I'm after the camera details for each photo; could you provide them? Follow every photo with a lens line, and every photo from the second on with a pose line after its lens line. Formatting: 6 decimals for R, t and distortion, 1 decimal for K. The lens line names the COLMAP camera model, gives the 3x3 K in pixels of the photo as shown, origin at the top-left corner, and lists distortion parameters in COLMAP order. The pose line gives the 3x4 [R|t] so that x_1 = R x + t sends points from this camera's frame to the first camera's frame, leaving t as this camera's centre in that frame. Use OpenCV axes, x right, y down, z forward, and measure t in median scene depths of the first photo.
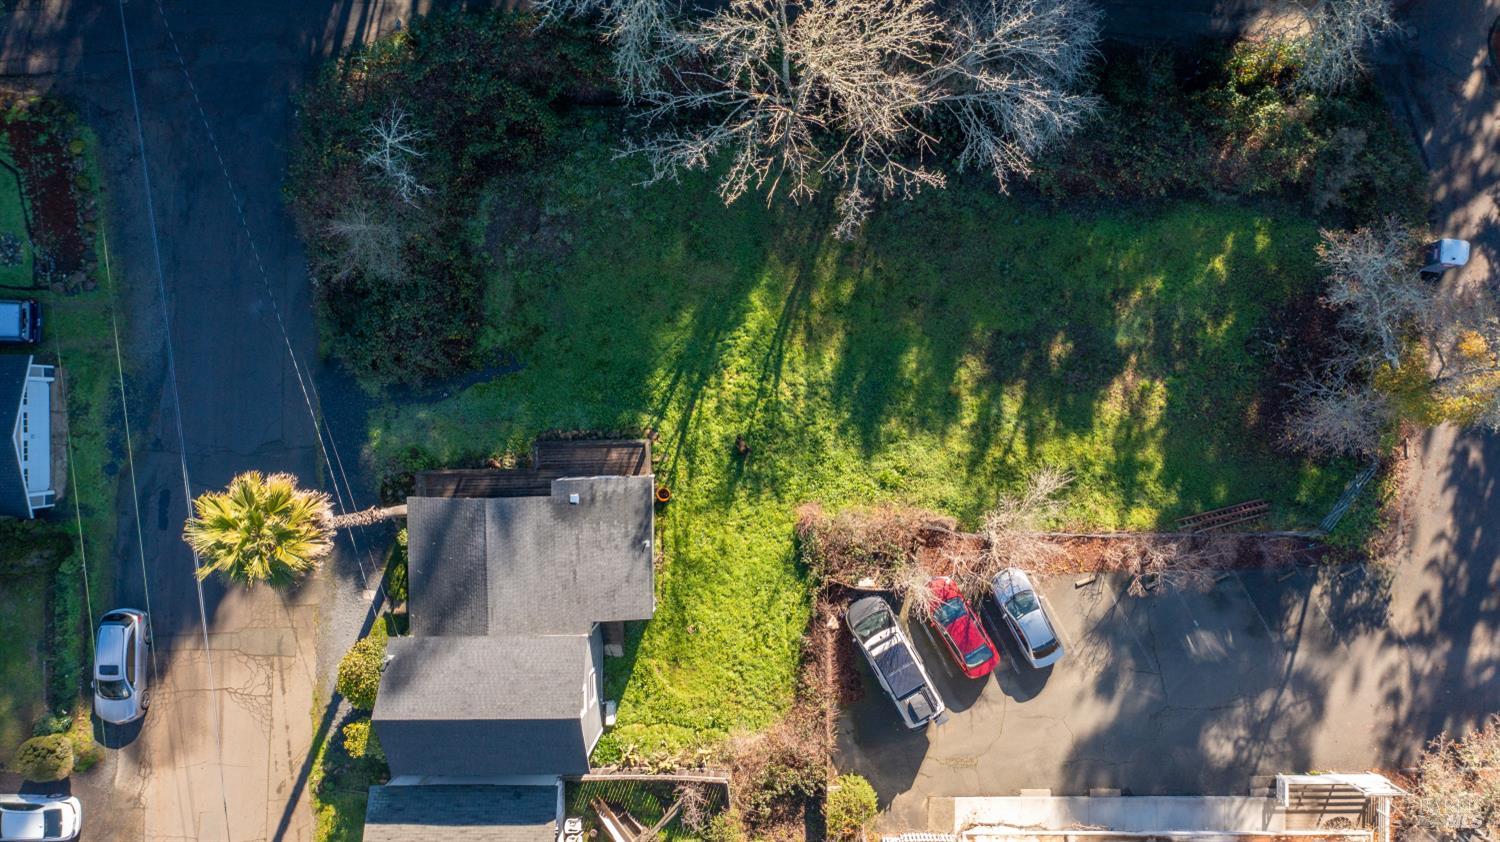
lens RADIAL K [[1180.0, 0, 758.9], [0, 1180.0, 419.7], [0, 0, 1]] dist [-0.009340, -0.002009]
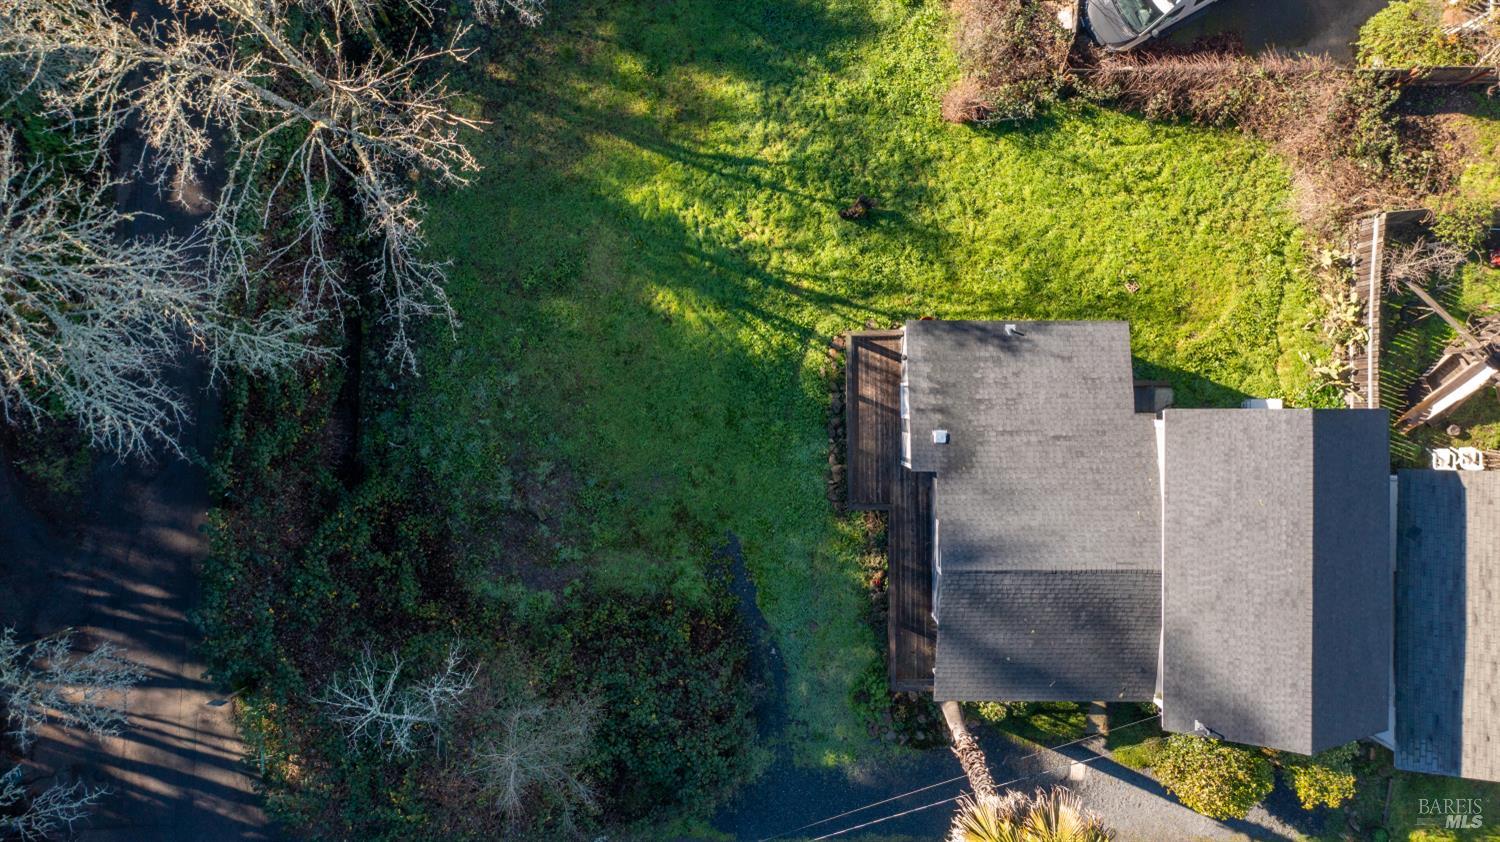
lens RADIAL K [[1180.0, 0, 751.4], [0, 1180.0, 430.5], [0, 0, 1]] dist [-0.009340, -0.002009]
pose [[0.014993, -0.999795, 0.013615, -0.150147], [0.999247, 0.014495, -0.035982, -0.011337], [0.035778, 0.014144, 0.999260, 0.329969]]
